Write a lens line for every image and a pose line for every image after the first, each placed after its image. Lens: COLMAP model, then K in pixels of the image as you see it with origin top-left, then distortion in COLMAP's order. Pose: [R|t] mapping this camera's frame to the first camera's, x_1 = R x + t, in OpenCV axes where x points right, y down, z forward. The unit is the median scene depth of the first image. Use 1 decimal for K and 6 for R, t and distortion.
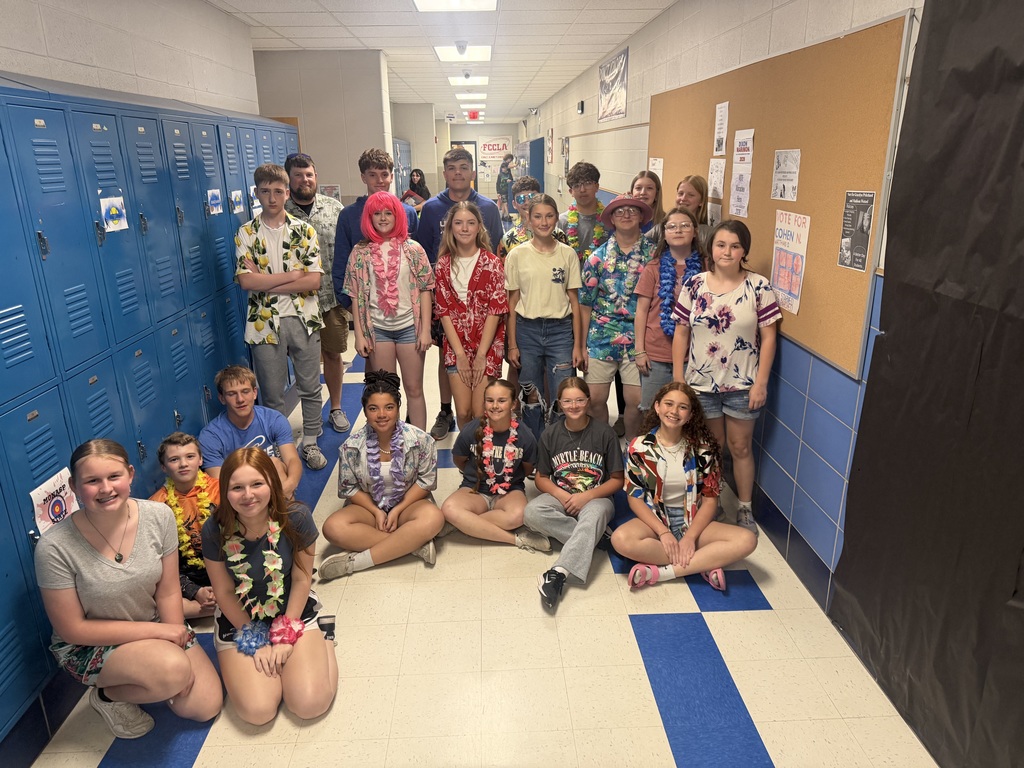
lens RADIAL K [[723.5, 0, 535.0], [0, 723.5, 385.4], [0, 0, 1]] dist [0.013868, -0.007051]
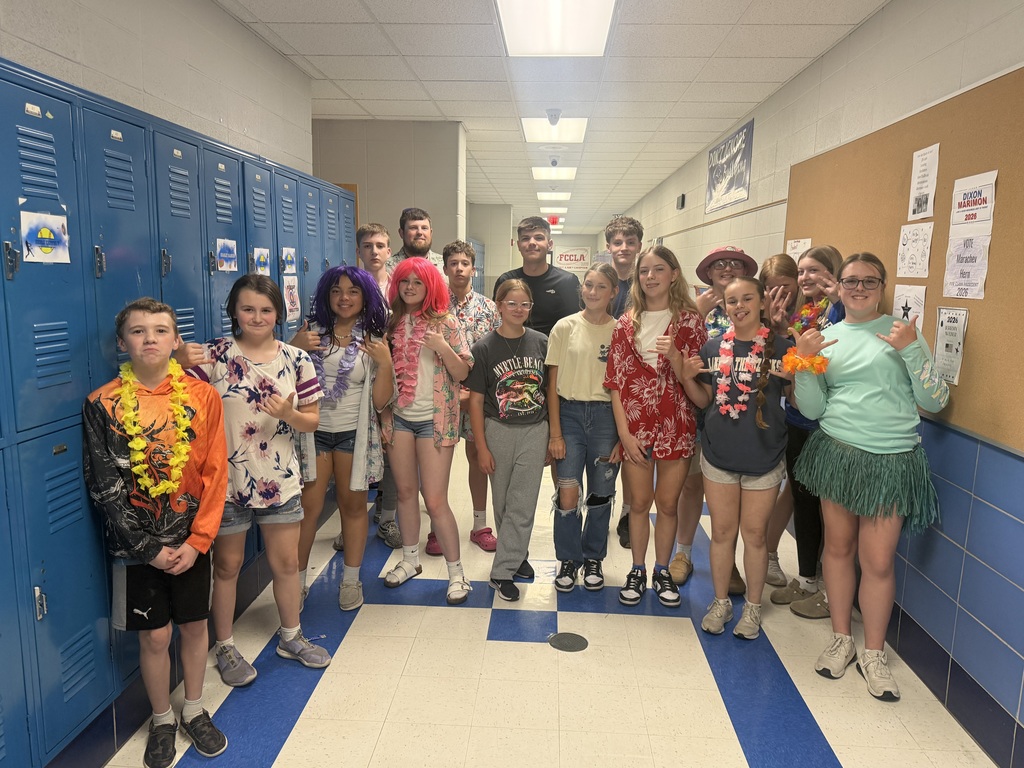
lens RADIAL K [[764.1, 0, 515.2], [0, 764.1, 388.2], [0, 0, 1]] dist [0.088972, -0.023620]
pose [[0.992266, 0.049040, -0.114031, -0.060379], [-0.066611, 0.985542, -0.155788, -0.015364], [0.104742, 0.162179, 0.981186, 0.353003]]
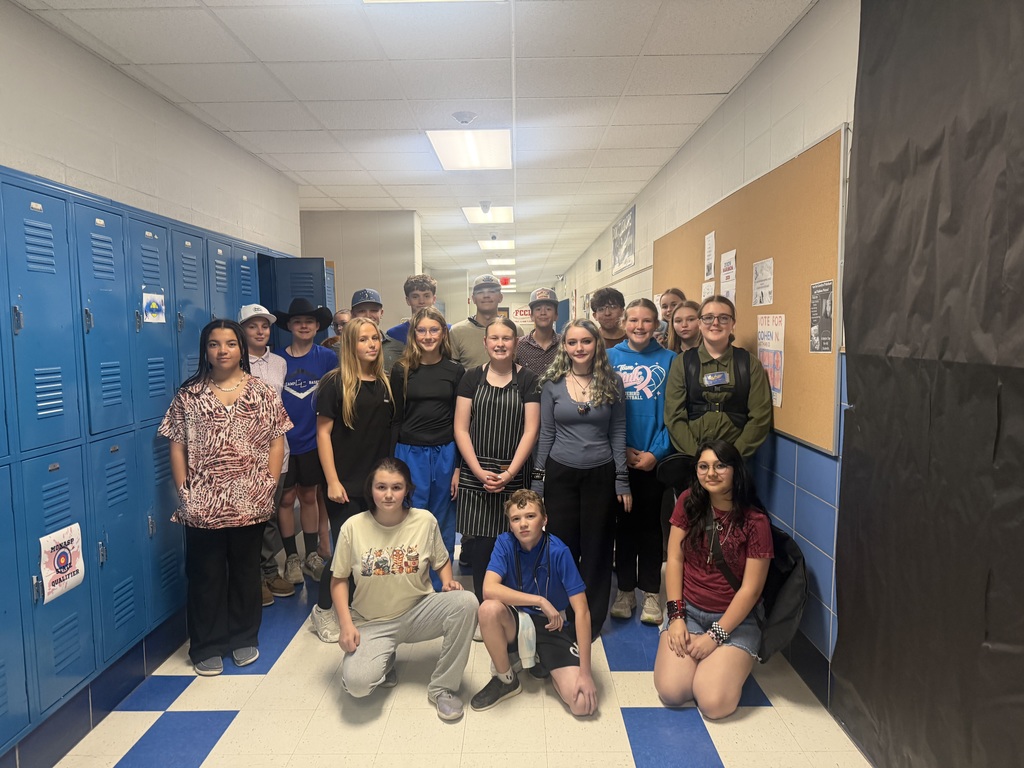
lens RADIAL K [[723.5, 0, 534.7], [0, 723.5, 389.7], [0, 0, 1]] dist [0.013868, -0.007051]
pose [[0.998852, 0.001345, -0.047879, 0.066222], [-0.011996, 0.974776, -0.222863, 0.131675], [0.046371, 0.223182, 0.973673, -0.044312]]
